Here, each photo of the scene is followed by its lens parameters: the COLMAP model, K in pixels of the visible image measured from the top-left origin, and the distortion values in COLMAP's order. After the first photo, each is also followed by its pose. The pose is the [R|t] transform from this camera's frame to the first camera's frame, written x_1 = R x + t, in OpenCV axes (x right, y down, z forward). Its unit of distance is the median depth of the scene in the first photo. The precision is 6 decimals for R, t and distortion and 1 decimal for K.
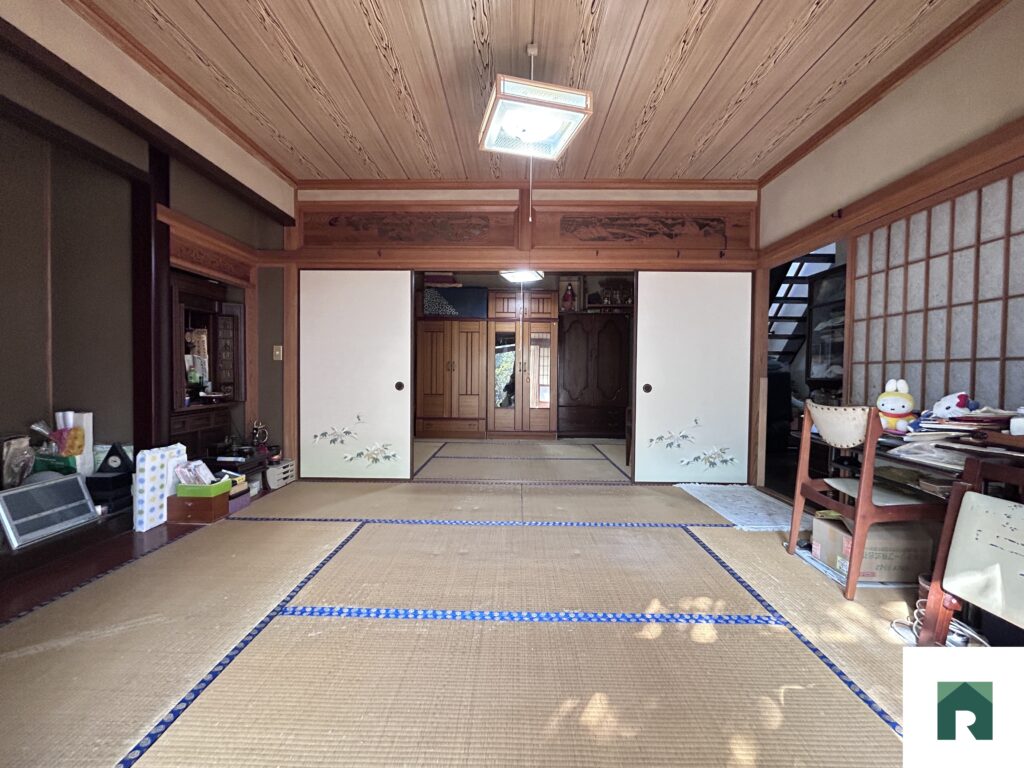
lens RADIAL K [[413.4, 0, 508.8], [0, 413.4, 383.7], [0, 0, 1]] dist [-0.000053, 0.000098]
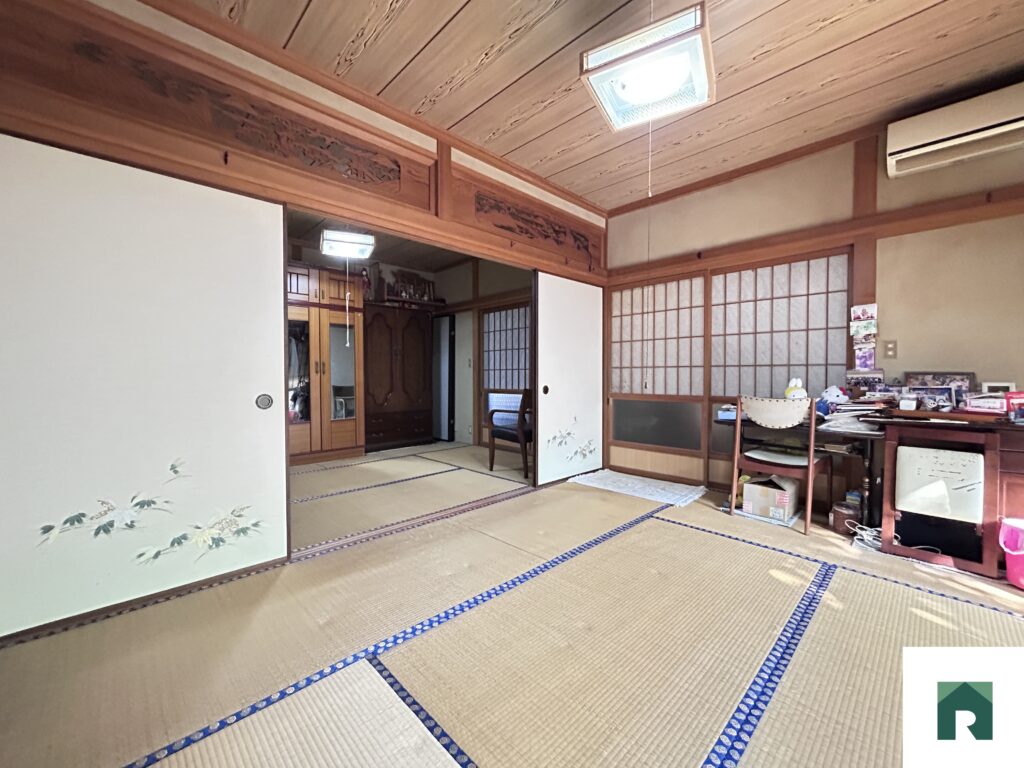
lens RADIAL K [[413.4, 0, 508.8], [0, 413.4, 383.7], [0, 0, 1]] dist [-0.000053, 0.000098]
pose [[0.705935, -0.026039, 0.707798, -0.440409], [0.025128, 0.999616, 0.011712, -0.018060], [-0.707831, 0.009517, 0.706318, 0.360072]]
